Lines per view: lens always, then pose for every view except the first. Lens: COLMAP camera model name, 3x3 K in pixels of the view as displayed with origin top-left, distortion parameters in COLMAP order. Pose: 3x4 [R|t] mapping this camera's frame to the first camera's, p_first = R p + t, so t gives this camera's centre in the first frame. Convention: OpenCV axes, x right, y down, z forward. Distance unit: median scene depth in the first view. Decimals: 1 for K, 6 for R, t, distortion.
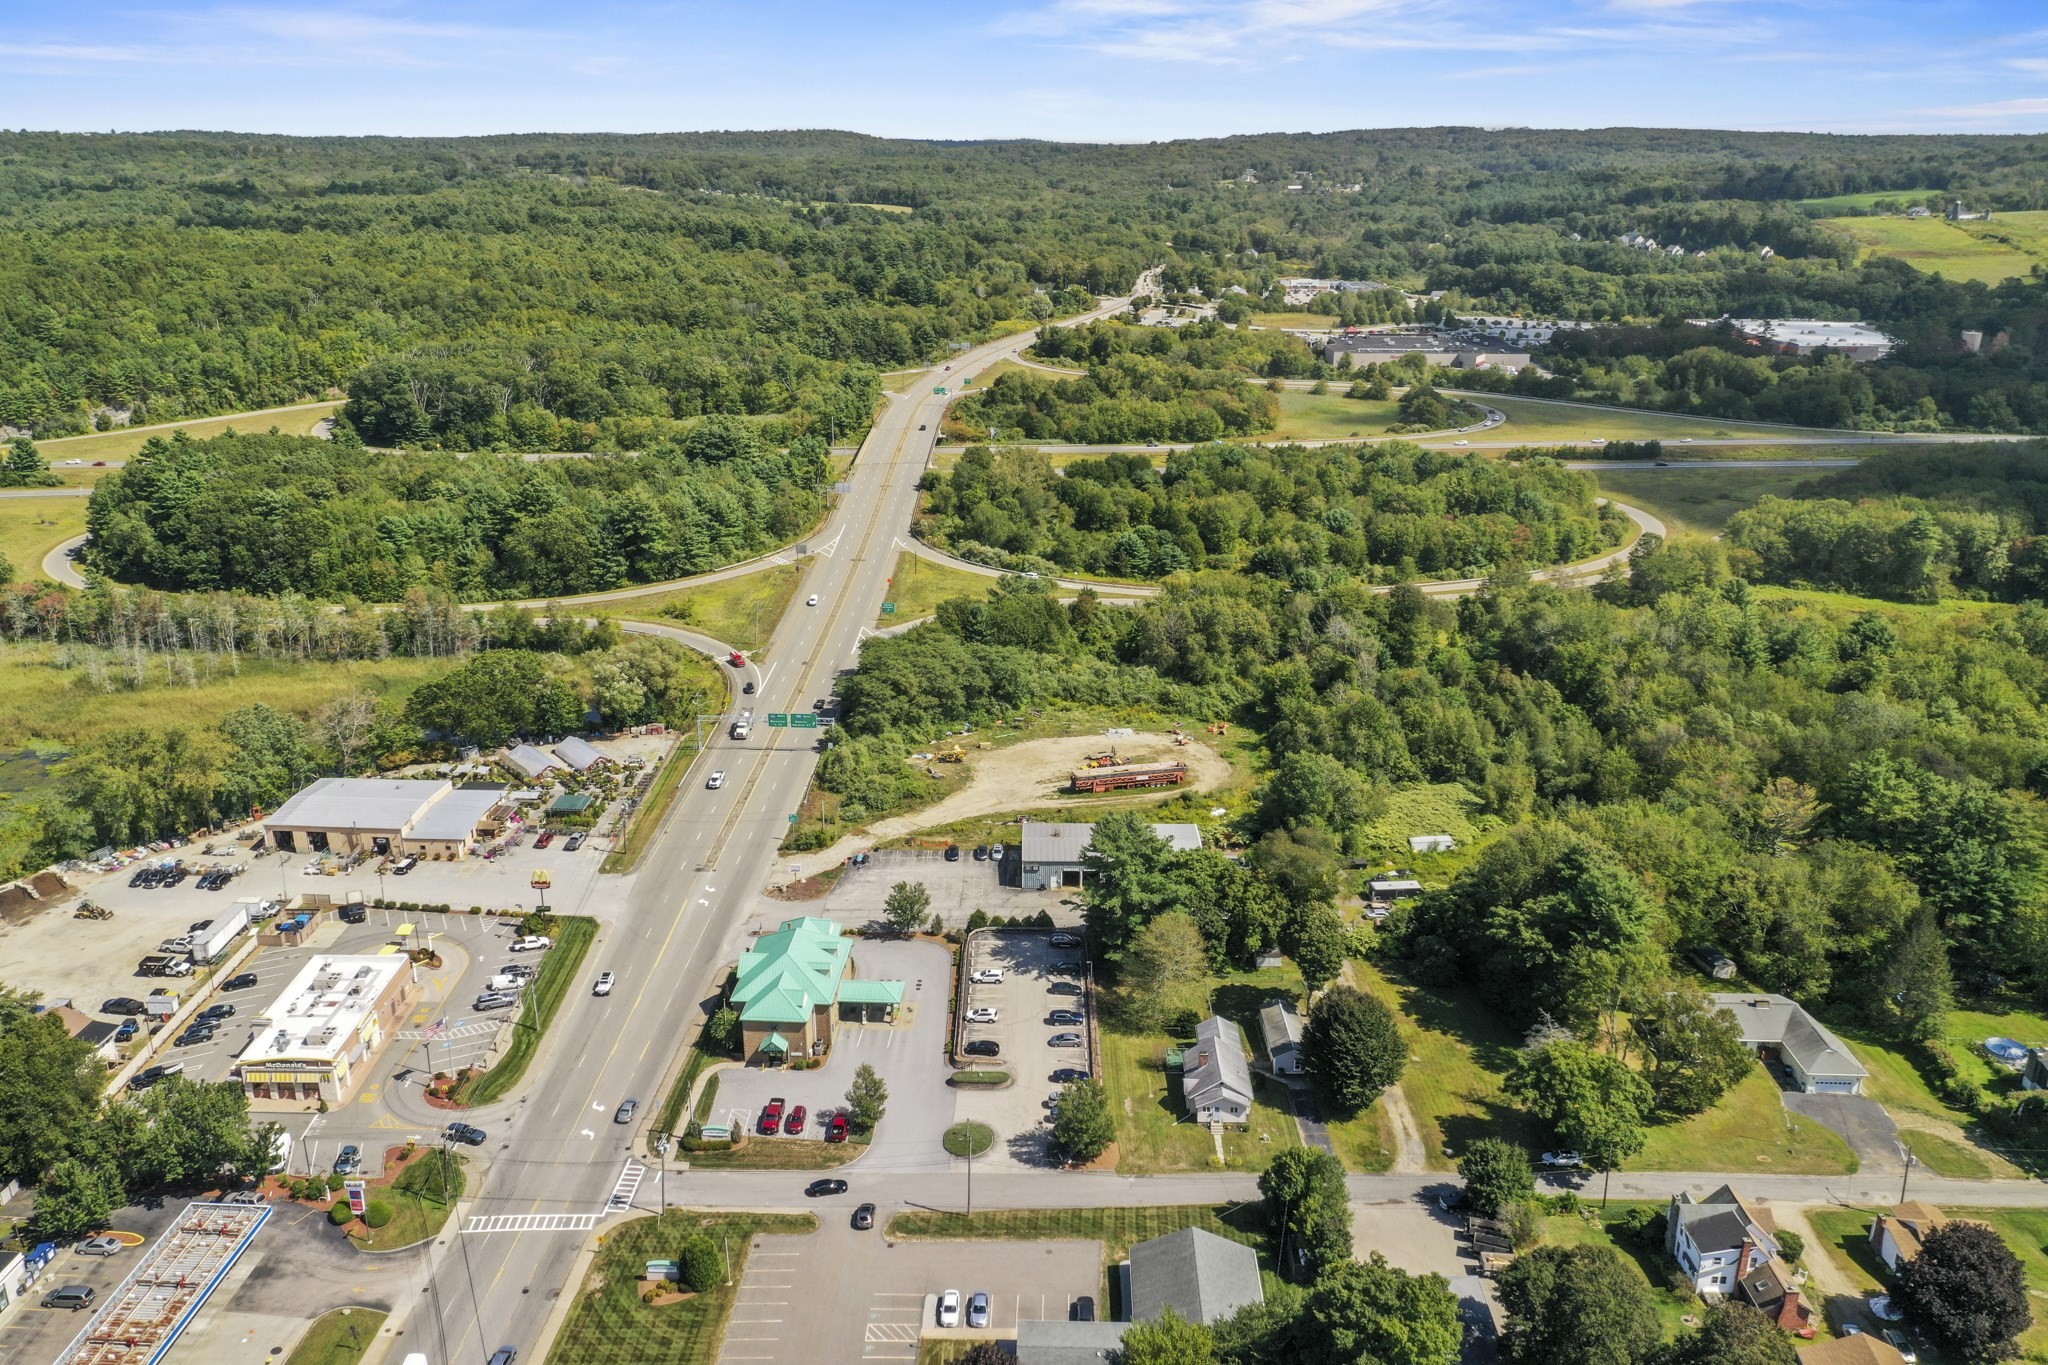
lens RADIAL K [[1588.9, 0, 1024.0], [0, 1588.9, 682.5], [0, 0, 1]] dist [0.002455, -0.007705]
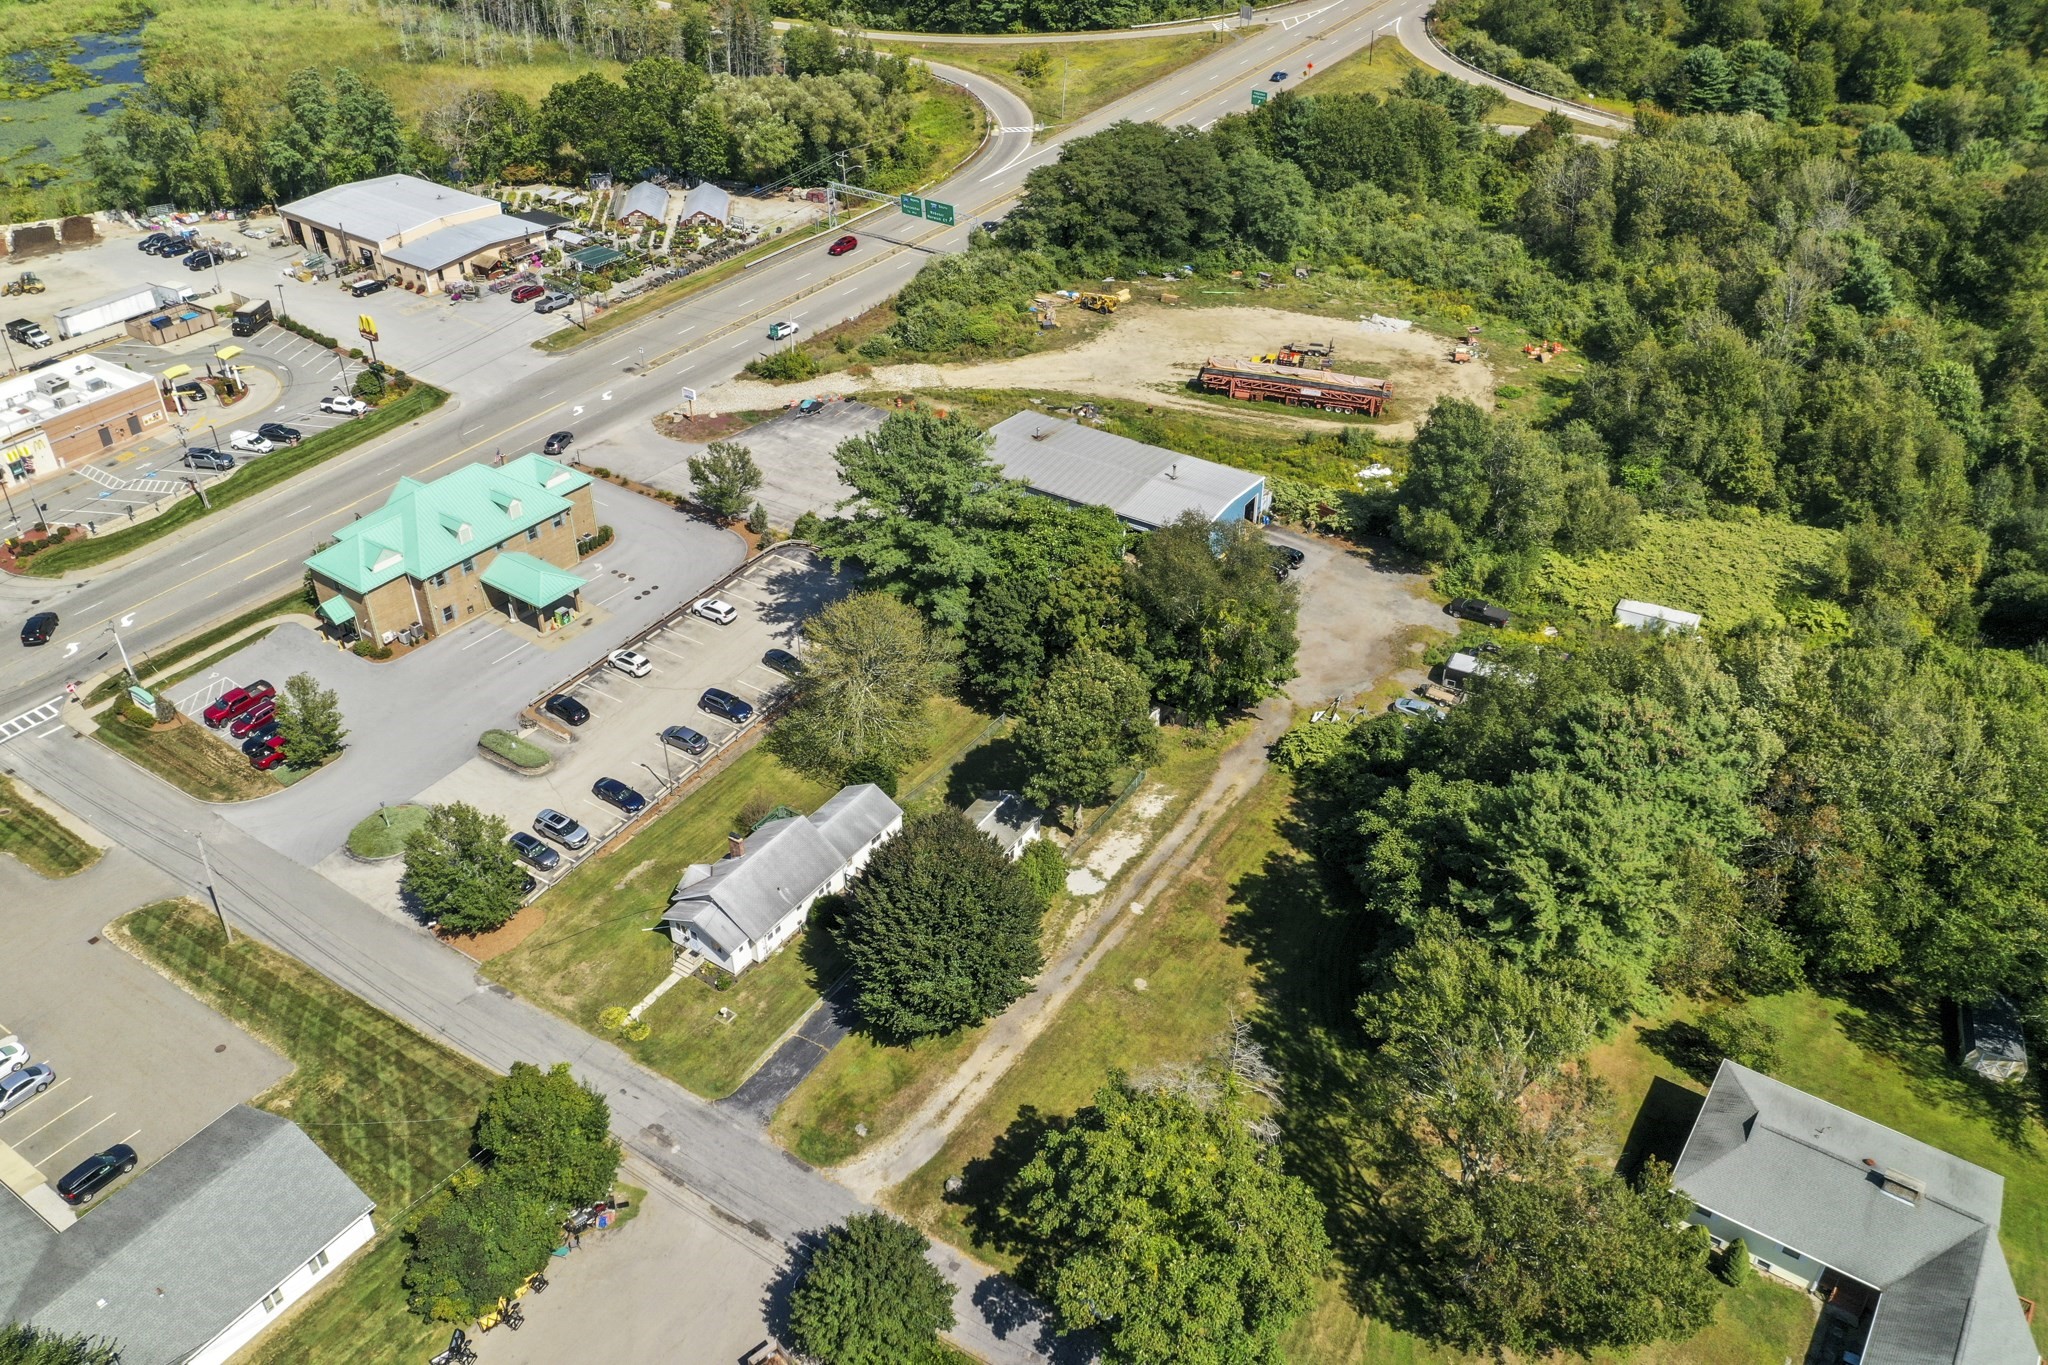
lens RADIAL K [[1588.9, 0, 1024.0], [0, 1588.9, 682.5], [0, 0, 1]] dist [0.002455, -0.007705]
pose [[0.841949, 0.306431, -0.444096, 0.299559], [-0.173159, 0.932996, 0.315490, -0.012024], [0.511016, -0.188728, 0.838597, 0.398378]]
